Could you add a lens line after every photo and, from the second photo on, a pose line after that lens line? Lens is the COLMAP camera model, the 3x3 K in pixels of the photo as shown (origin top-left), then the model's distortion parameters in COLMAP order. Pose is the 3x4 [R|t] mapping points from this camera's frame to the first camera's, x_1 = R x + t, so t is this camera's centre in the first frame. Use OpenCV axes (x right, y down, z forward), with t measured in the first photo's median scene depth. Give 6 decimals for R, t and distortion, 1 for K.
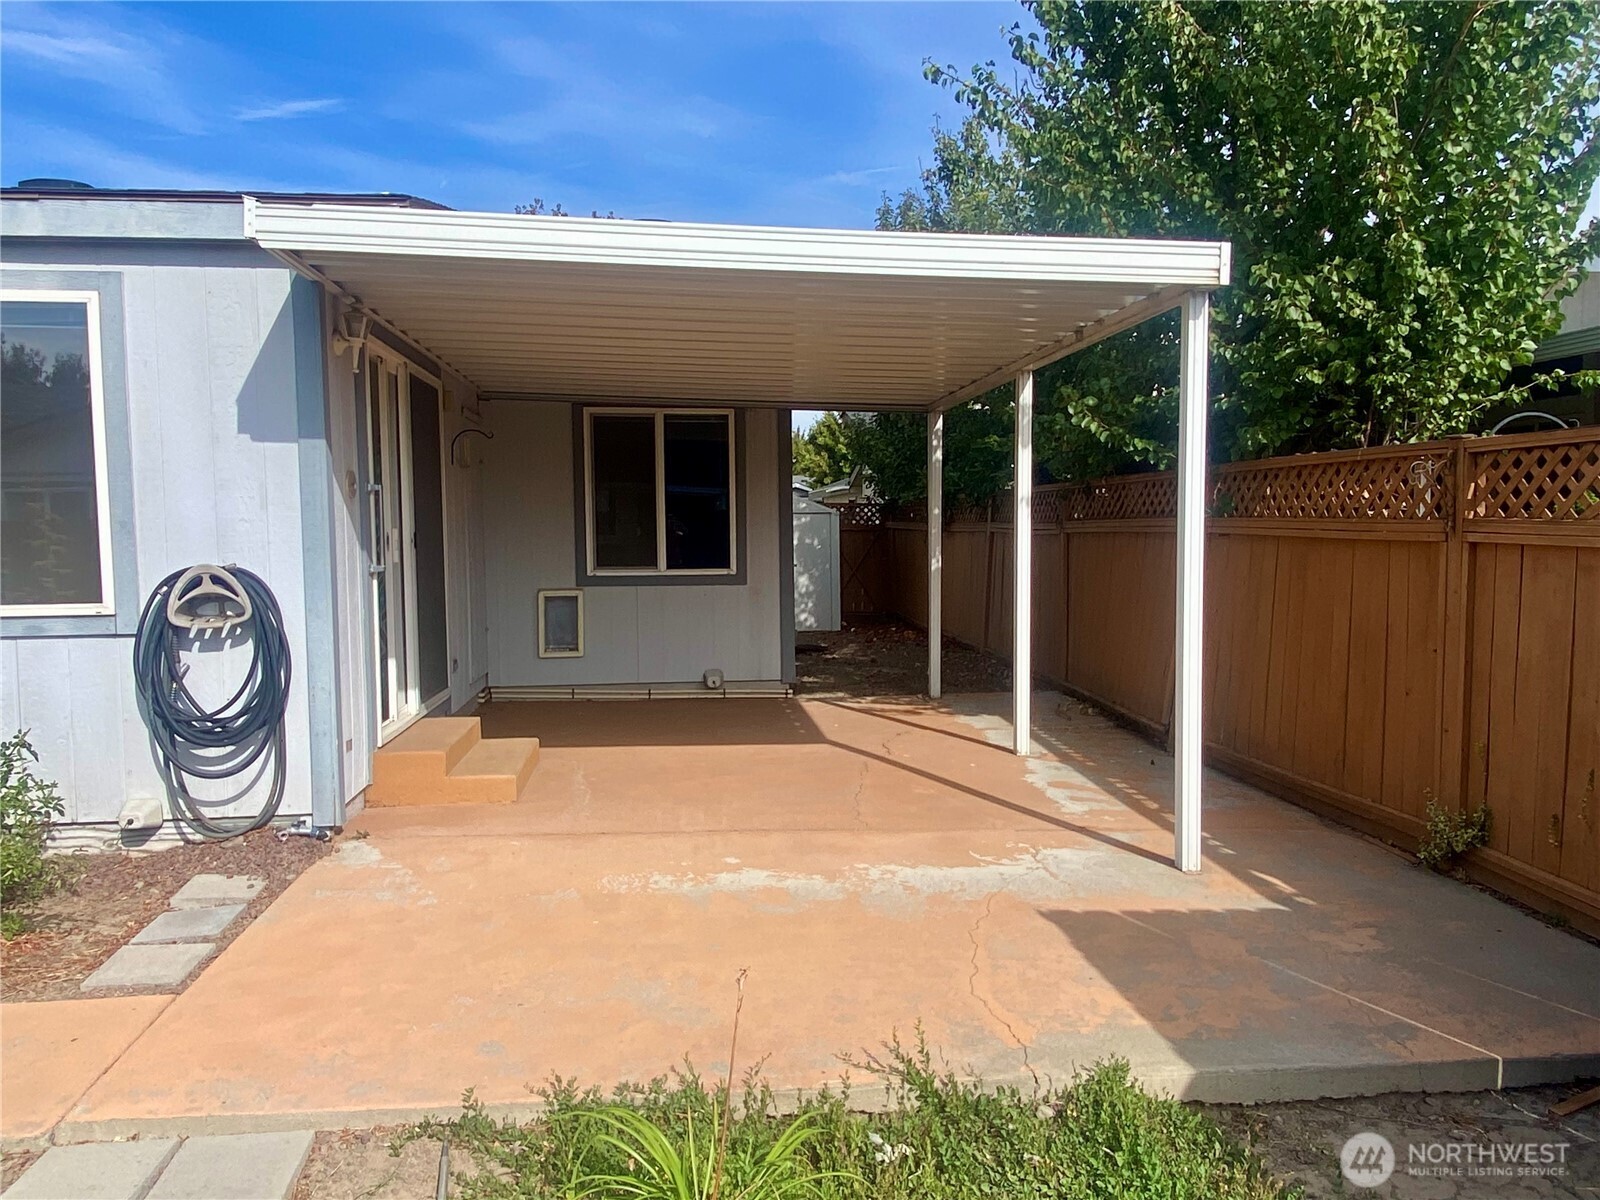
lens RADIAL K [[1153.3, 0, 798.1], [0, 1153.3, 614.2], [0, 0, 1]] dist [0.158607, -0.211045]
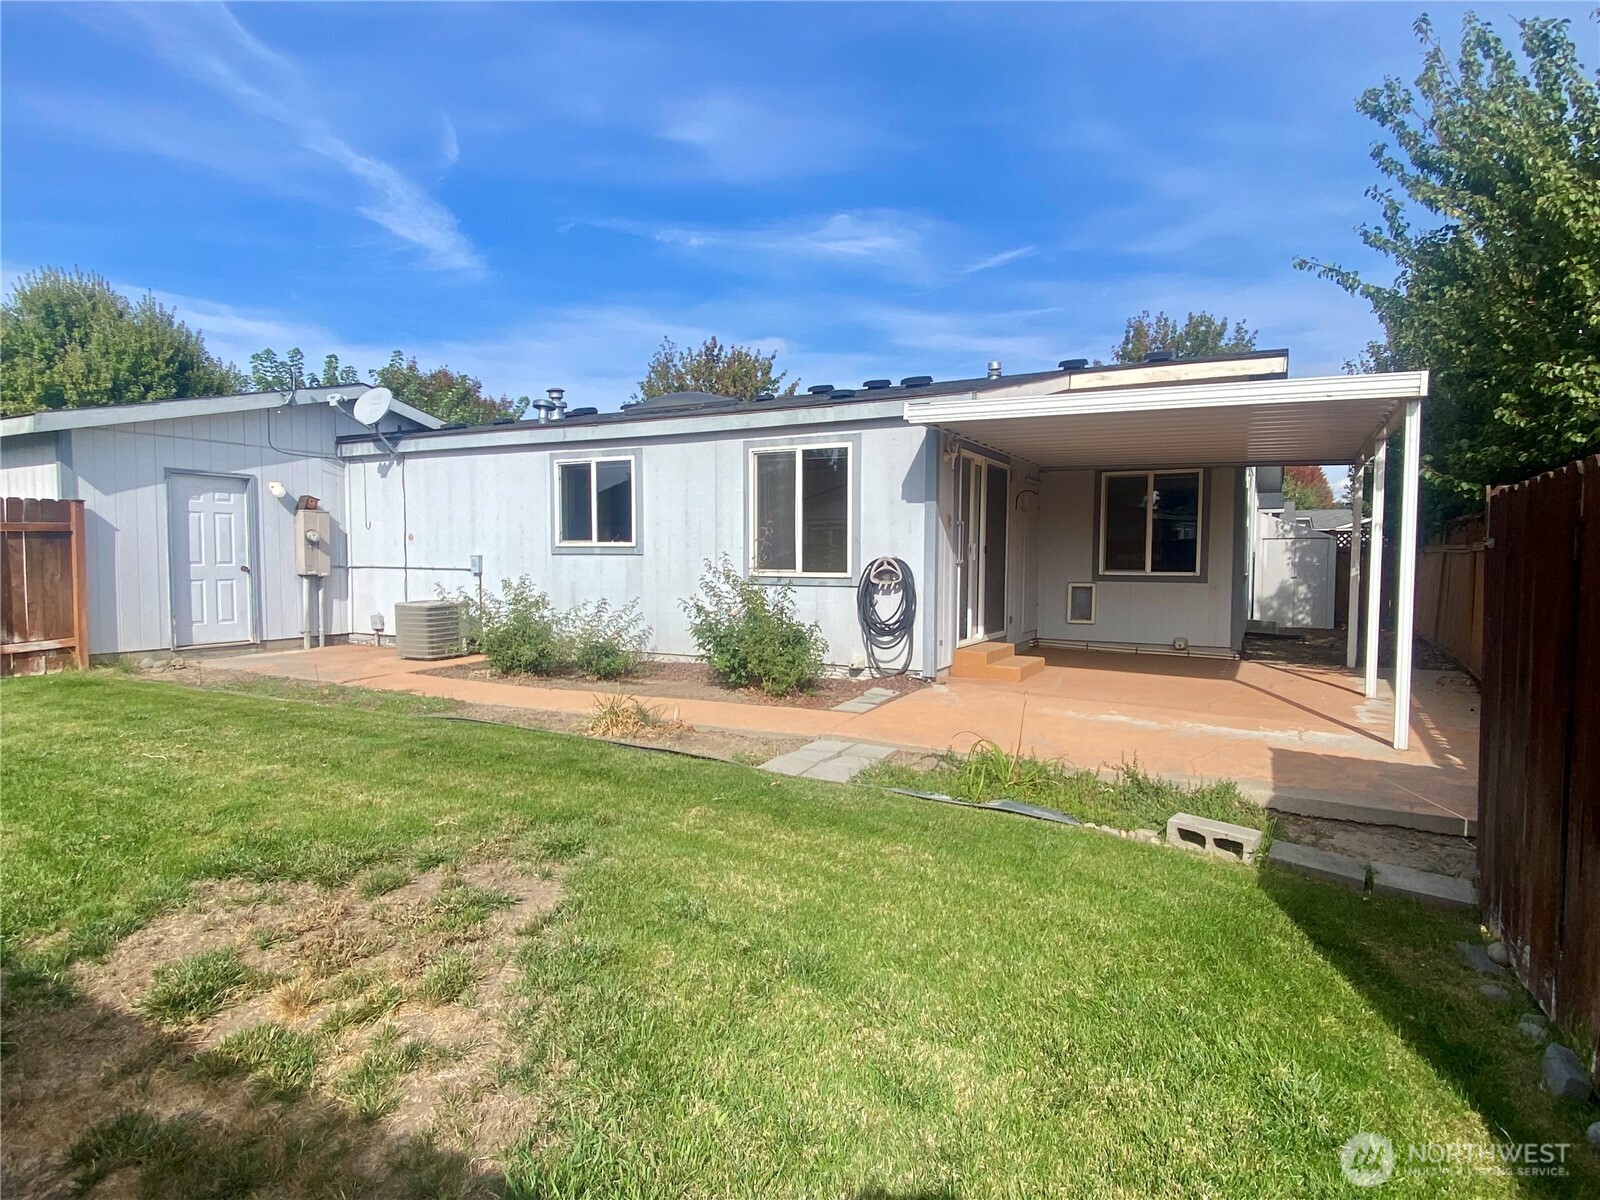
lens RADIAL K [[878.0, 0, 800.0], [0, 878.0, 600.0], [0, 0, 1]] dist [0.000809, -0.000104]
pose [[0.824304, 0.036115, -0.564995, 0.320977], [-0.049013, 0.998769, -0.007667, 0.061048], [0.564022, 0.034012, 0.825059, -0.486748]]
